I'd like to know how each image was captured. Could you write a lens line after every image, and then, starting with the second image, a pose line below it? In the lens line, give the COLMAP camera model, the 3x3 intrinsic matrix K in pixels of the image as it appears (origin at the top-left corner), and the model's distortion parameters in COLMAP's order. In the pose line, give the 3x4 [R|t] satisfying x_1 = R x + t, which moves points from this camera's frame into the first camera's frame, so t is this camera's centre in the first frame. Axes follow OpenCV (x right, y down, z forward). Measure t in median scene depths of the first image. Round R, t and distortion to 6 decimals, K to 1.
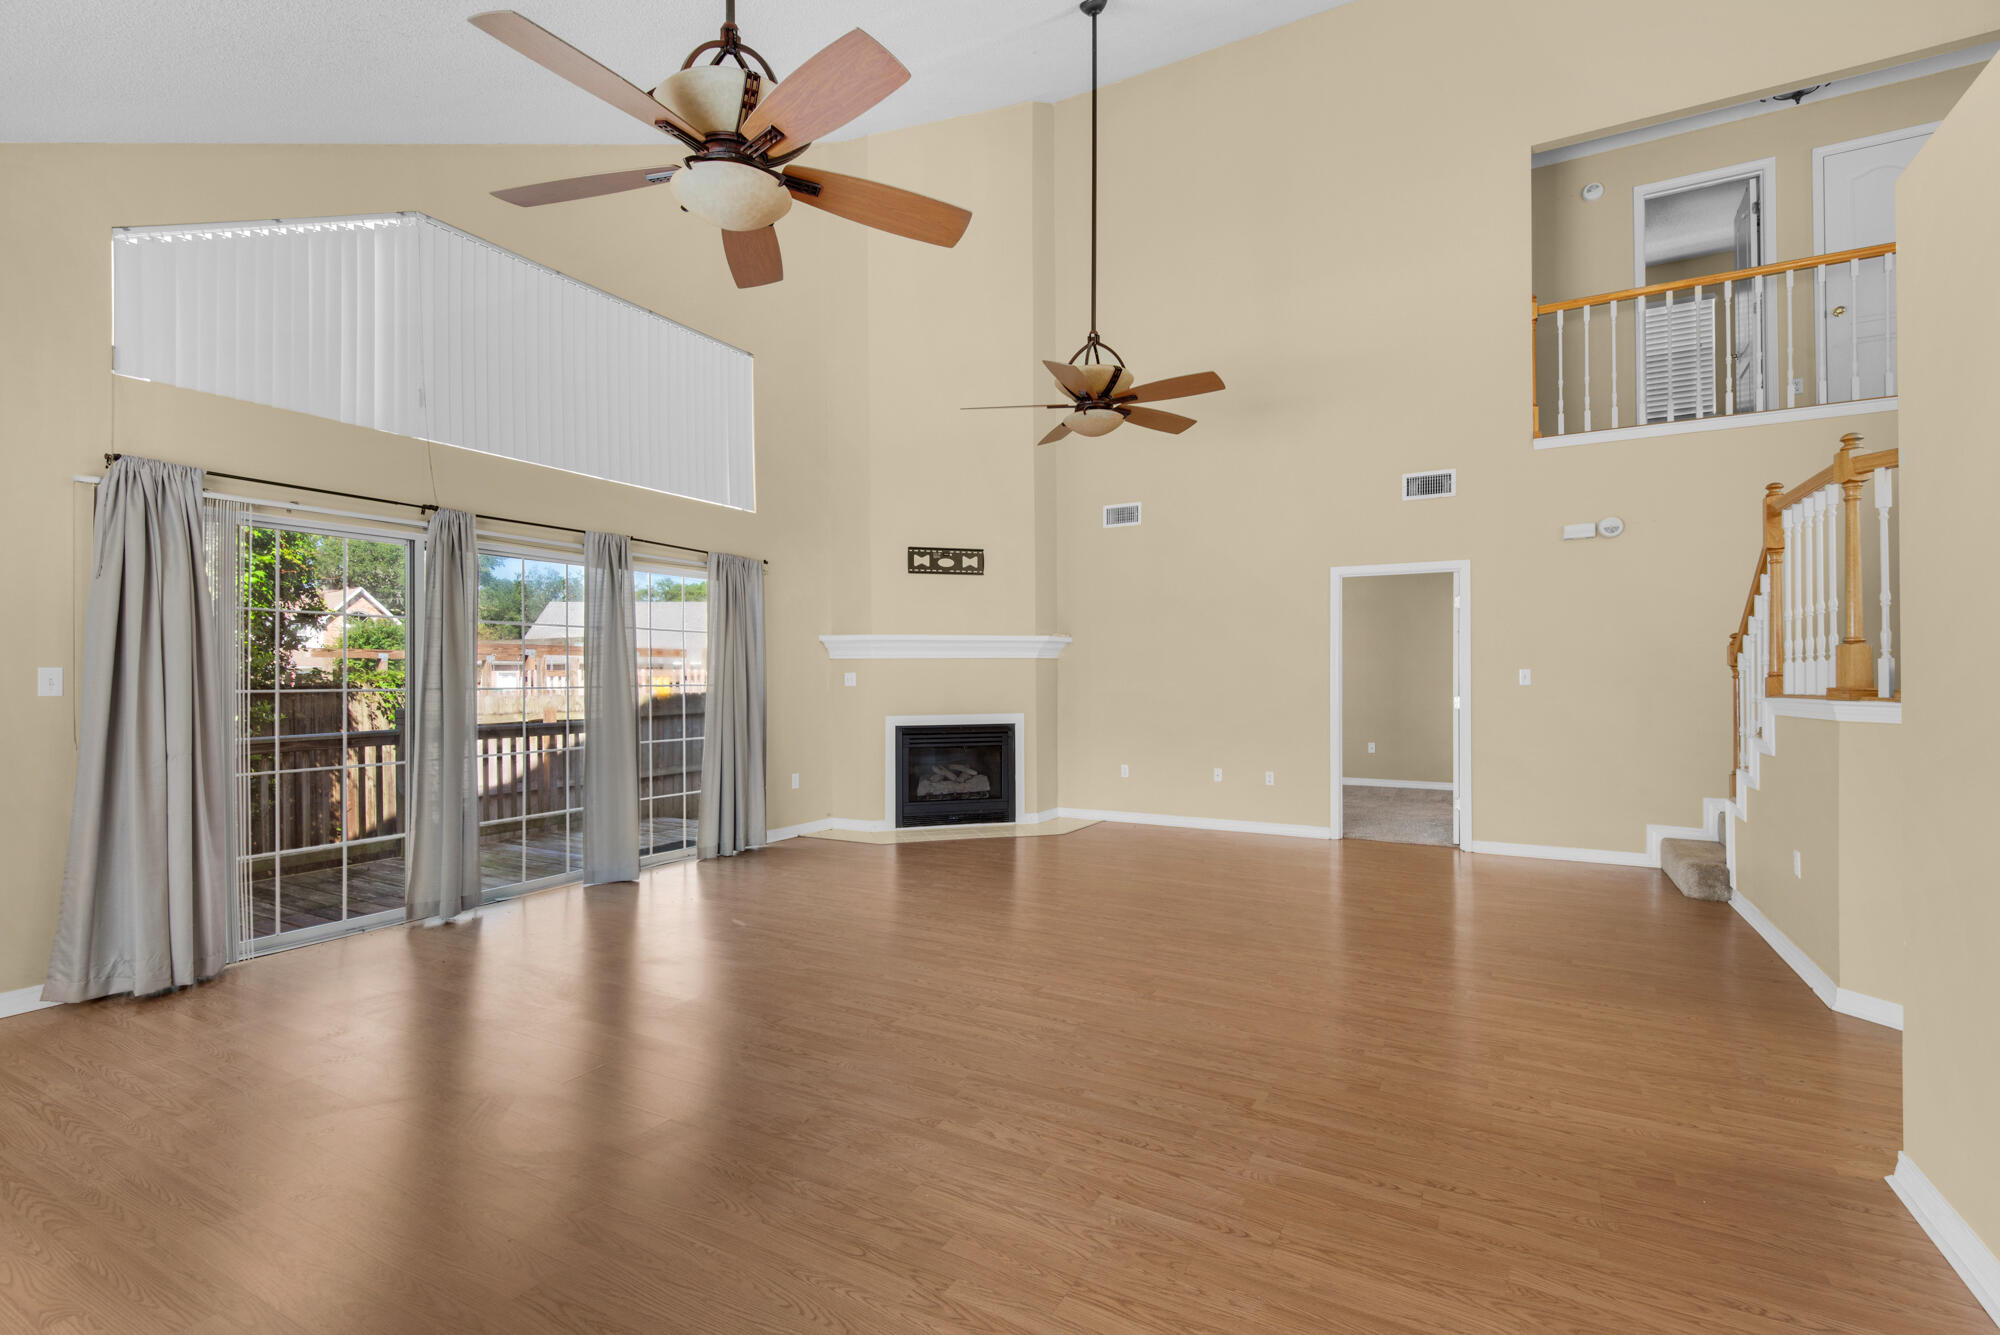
lens RADIAL K [[920.3, 0, 989.5], [0, 920.3, 678.1], [0, 0, 1]] dist [0.017026, -0.011380]
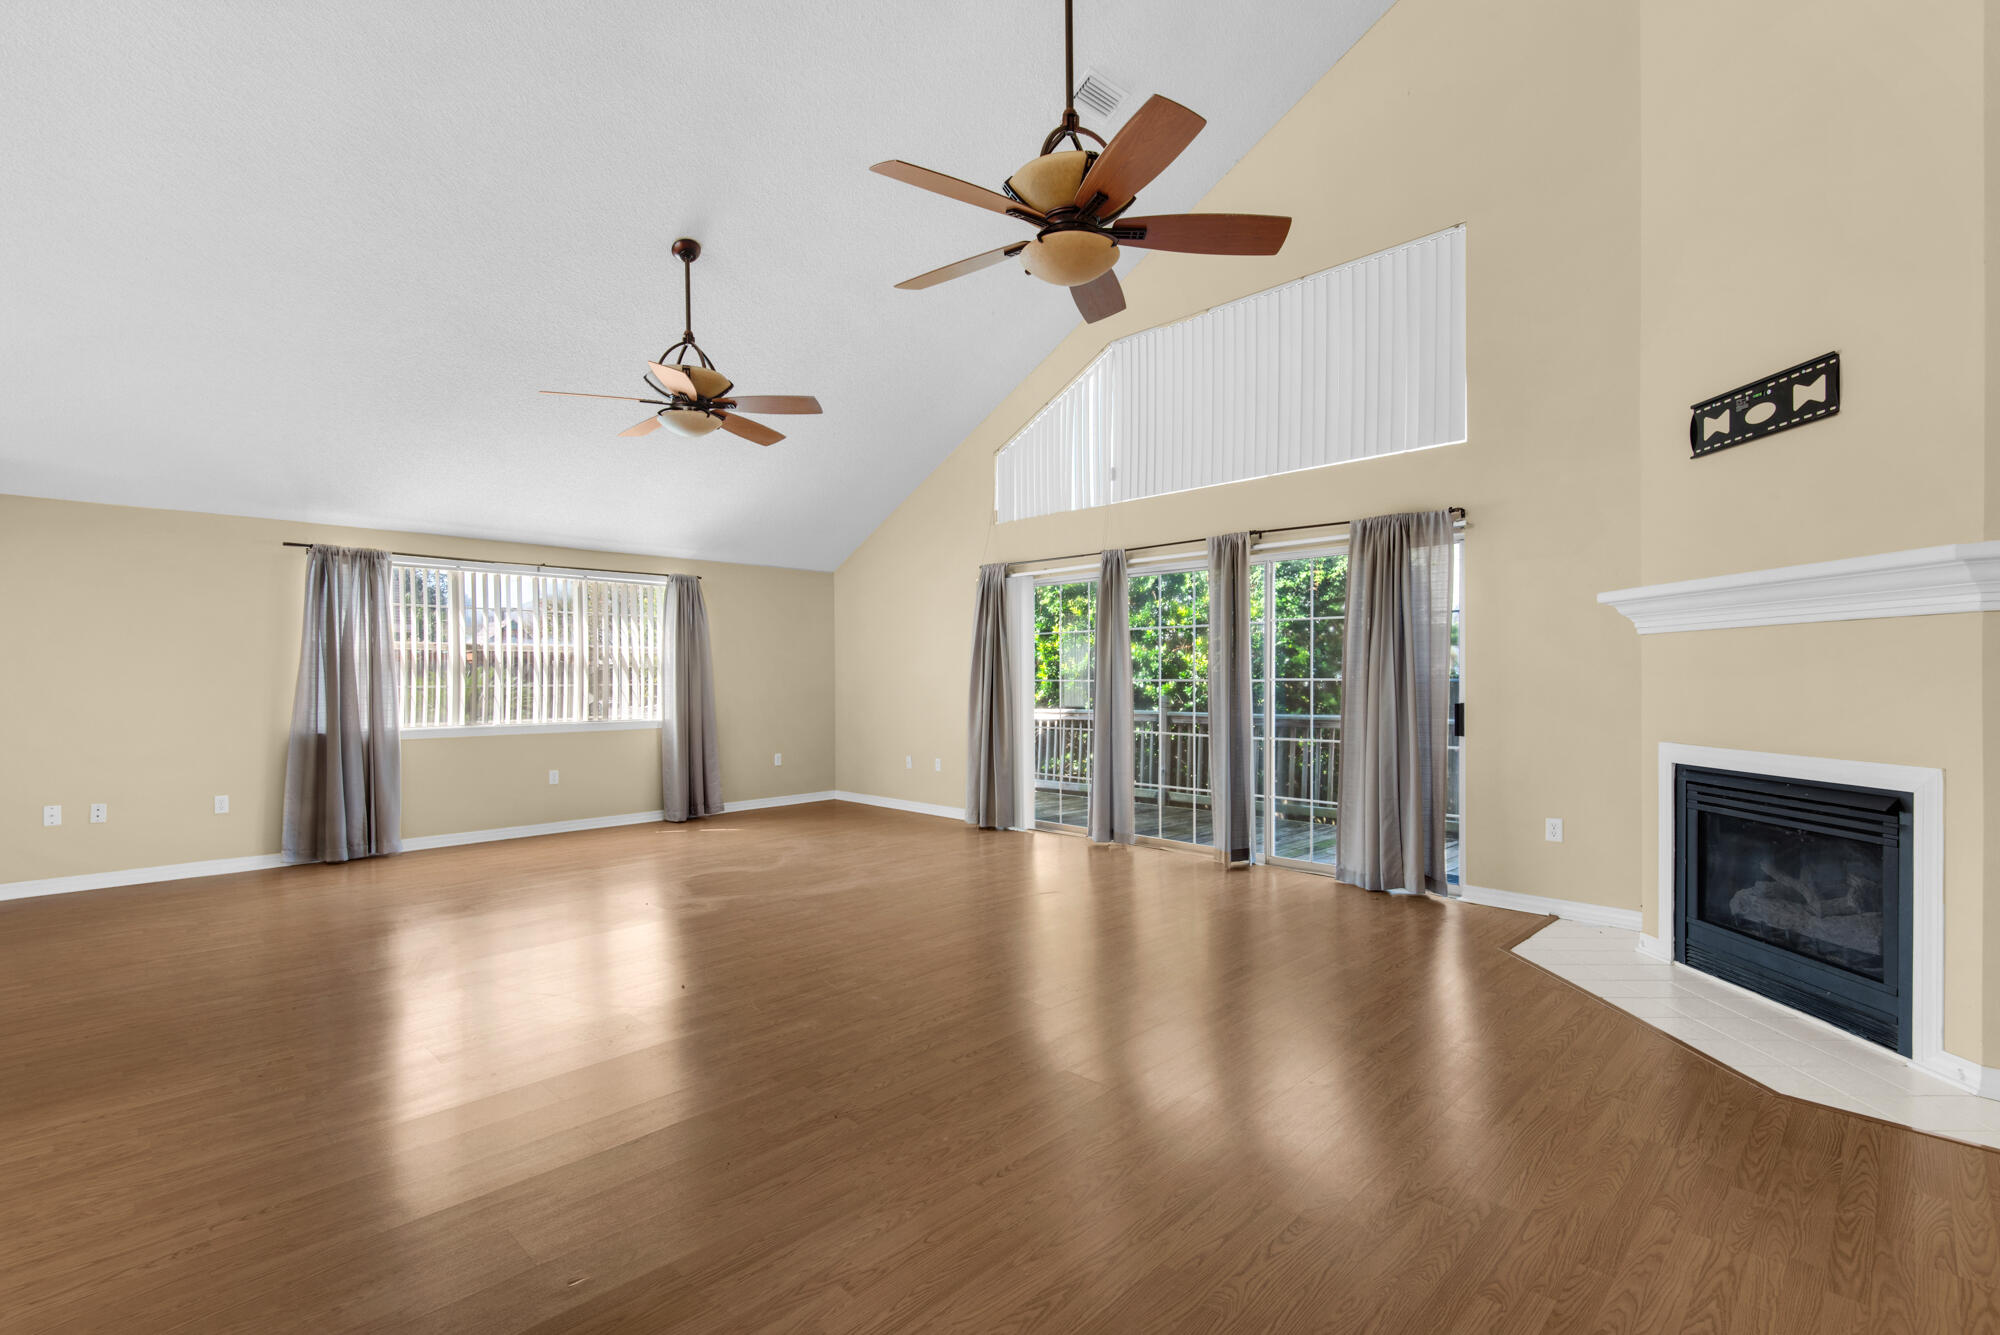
lens RADIAL K [[920.3, 0, 1004.8], [0, 920.3, 686.4], [0, 0, 1]] dist [0.017026, -0.011380]
pose [[-0.279330, 0.021987, -0.959943, 0.495491], [0.010893, 0.999746, 0.019729, -0.005308], [0.960133, -0.004946, -0.279499, 0.778619]]
